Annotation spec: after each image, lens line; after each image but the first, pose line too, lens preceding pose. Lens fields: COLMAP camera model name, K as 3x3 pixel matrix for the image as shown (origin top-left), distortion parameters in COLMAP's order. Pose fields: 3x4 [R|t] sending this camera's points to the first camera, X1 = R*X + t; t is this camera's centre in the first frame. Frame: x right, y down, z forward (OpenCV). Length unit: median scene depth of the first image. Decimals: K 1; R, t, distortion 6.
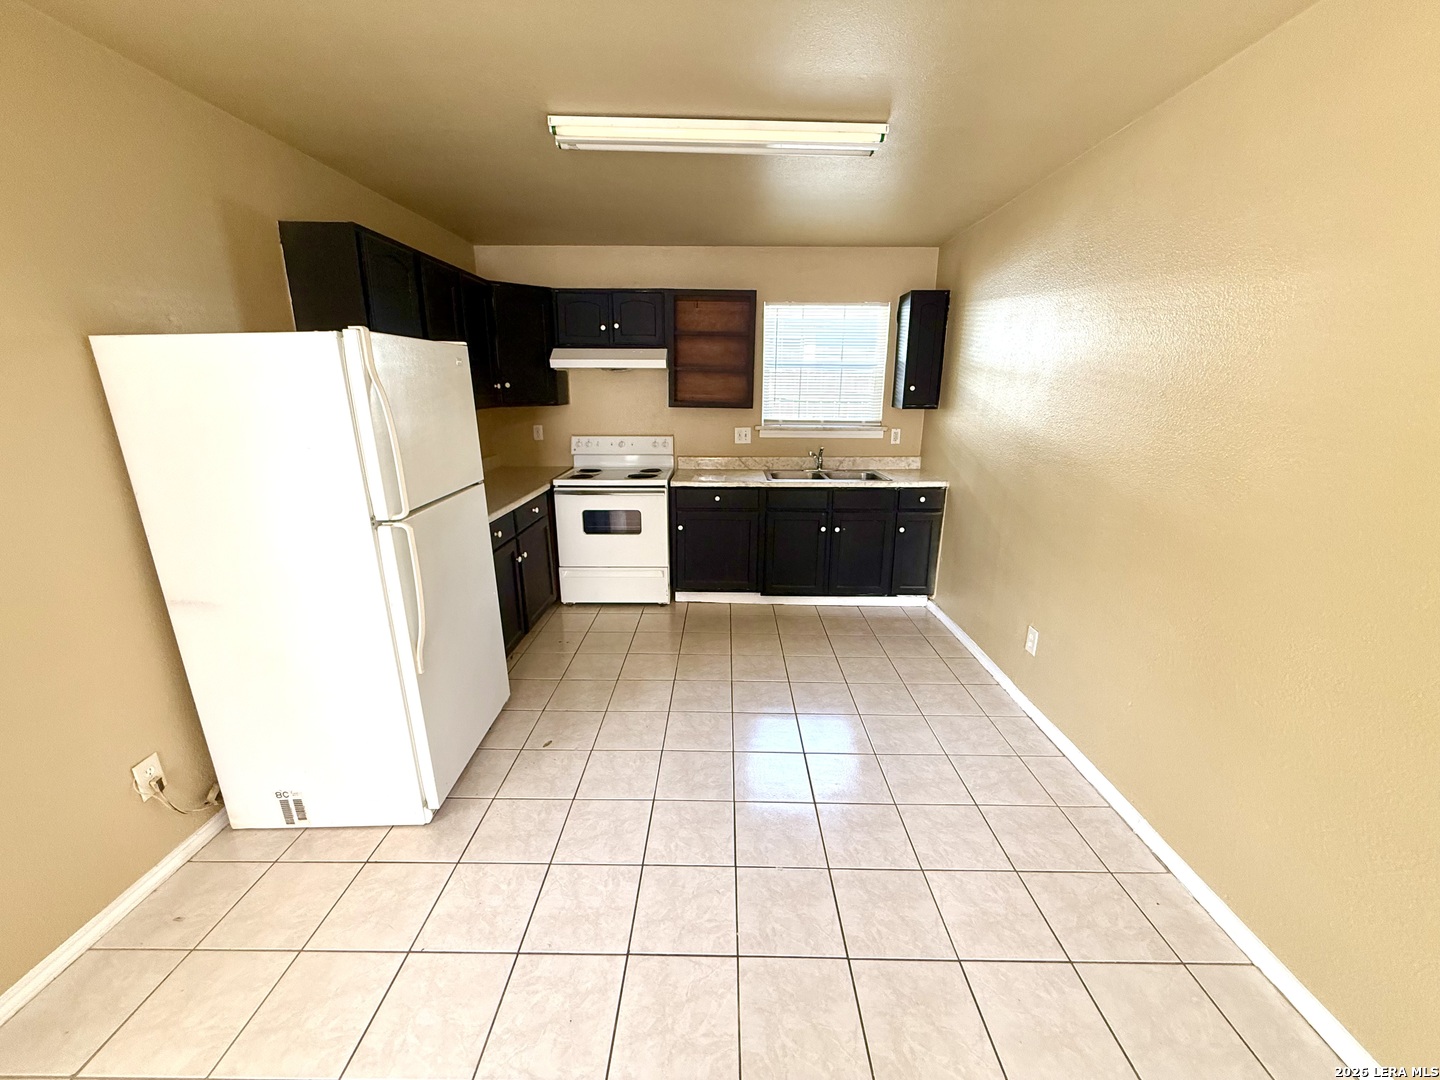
lens RADIAL K [[572.0, 0, 719.5], [0, 572.0, 543.9], [0, 0, 1]] dist [0.000215, -0.000173]
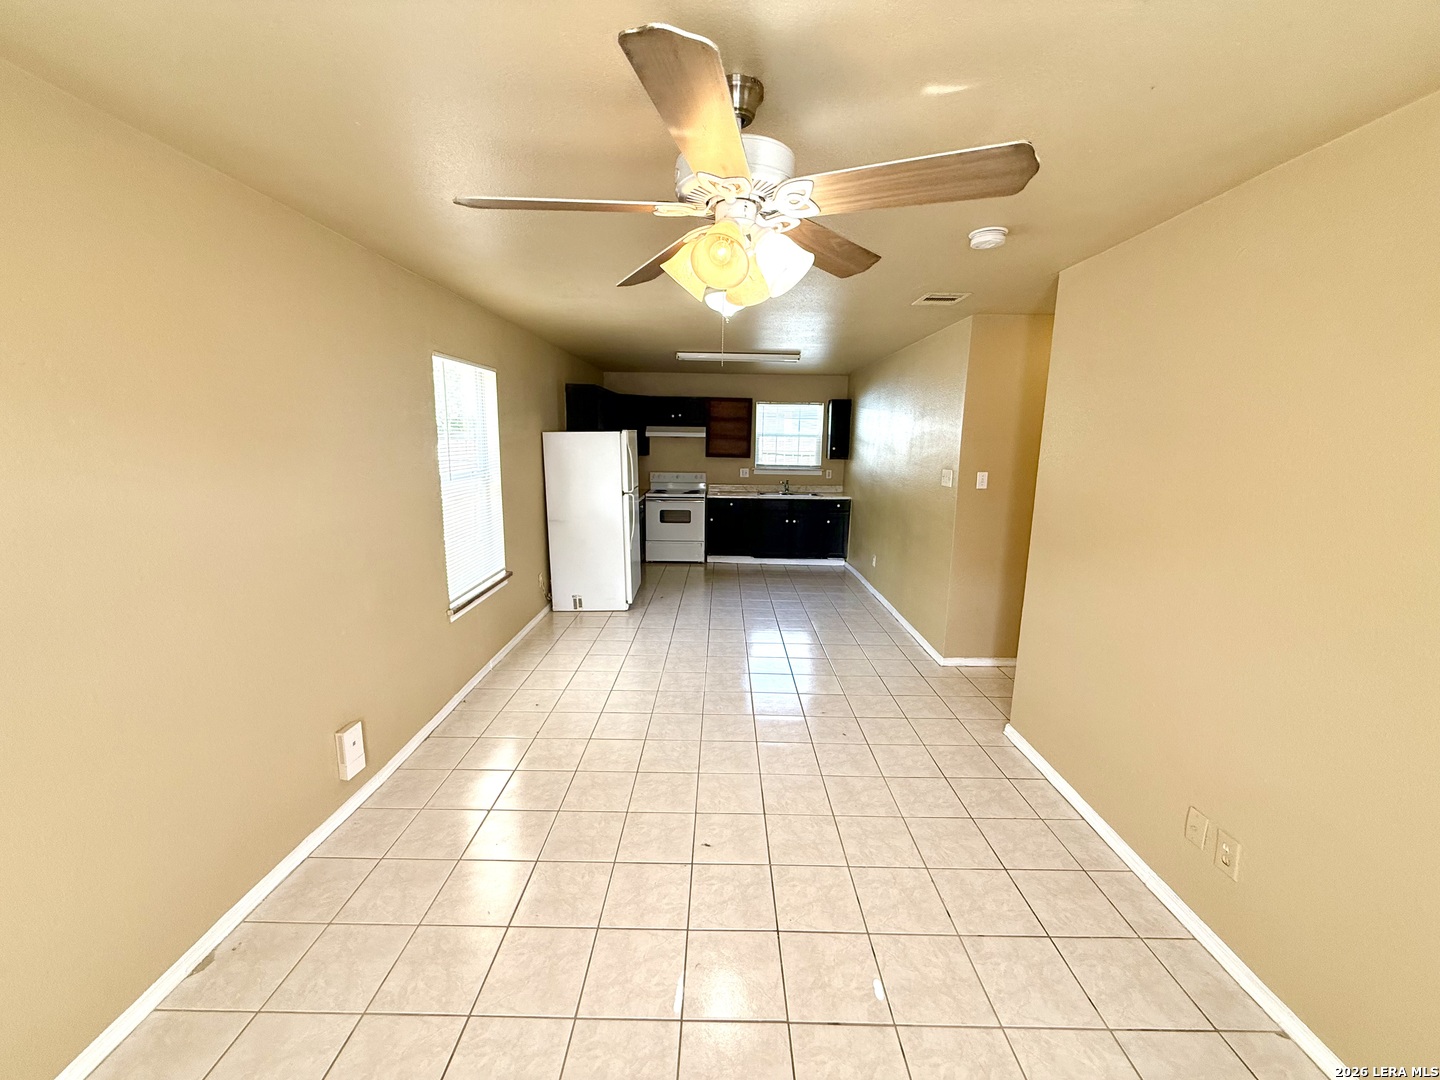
lens RADIAL K [[577.4, 0, 720.0], [0, 577.4, 540.0], [0, 0, 1]] dist [0.000532, -0.000100]
pose [[0.999915, 0.009990, 0.008329, -0.053988], [-0.009149, 0.995382, -0.095554, 0.213206], [-0.009245, 0.095469, 0.995389, -0.861285]]
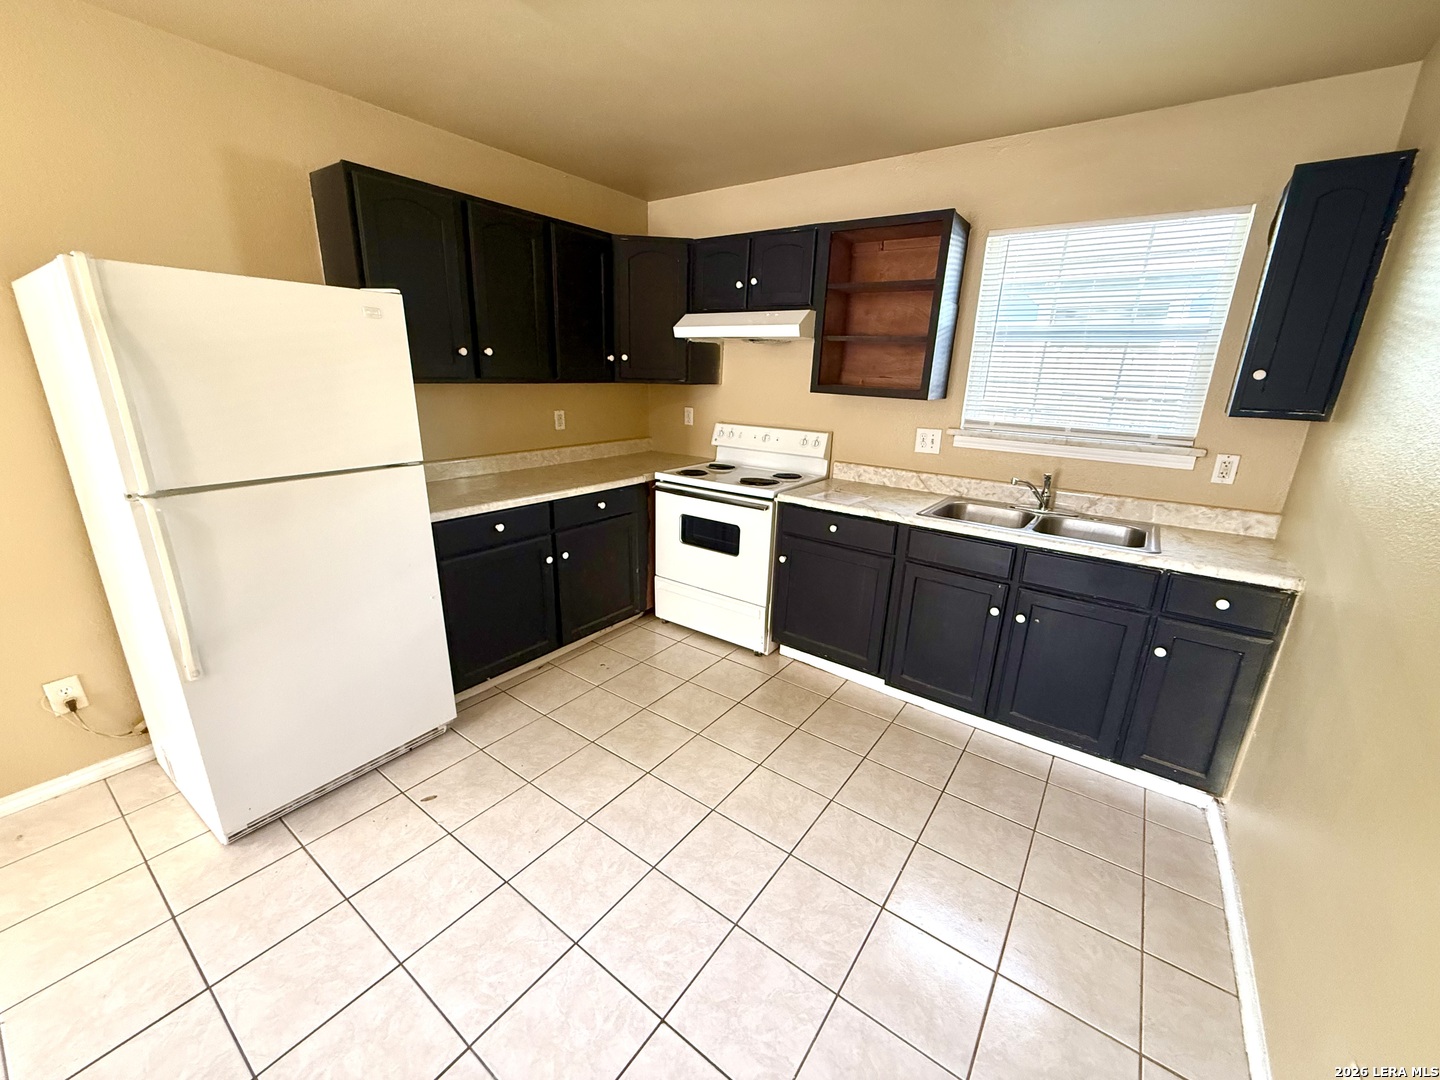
lens RADIAL K [[572.0, 0, 719.5], [0, 572.0, 543.9], [0, 0, 1]] dist [0.000215, -0.000173]
pose [[0.815252, 0.188899, -0.547431, 0.249517], [-0.182374, 0.980951, 0.066894, -0.078471], [0.549639, 0.045302, 0.834173, 0.342013]]
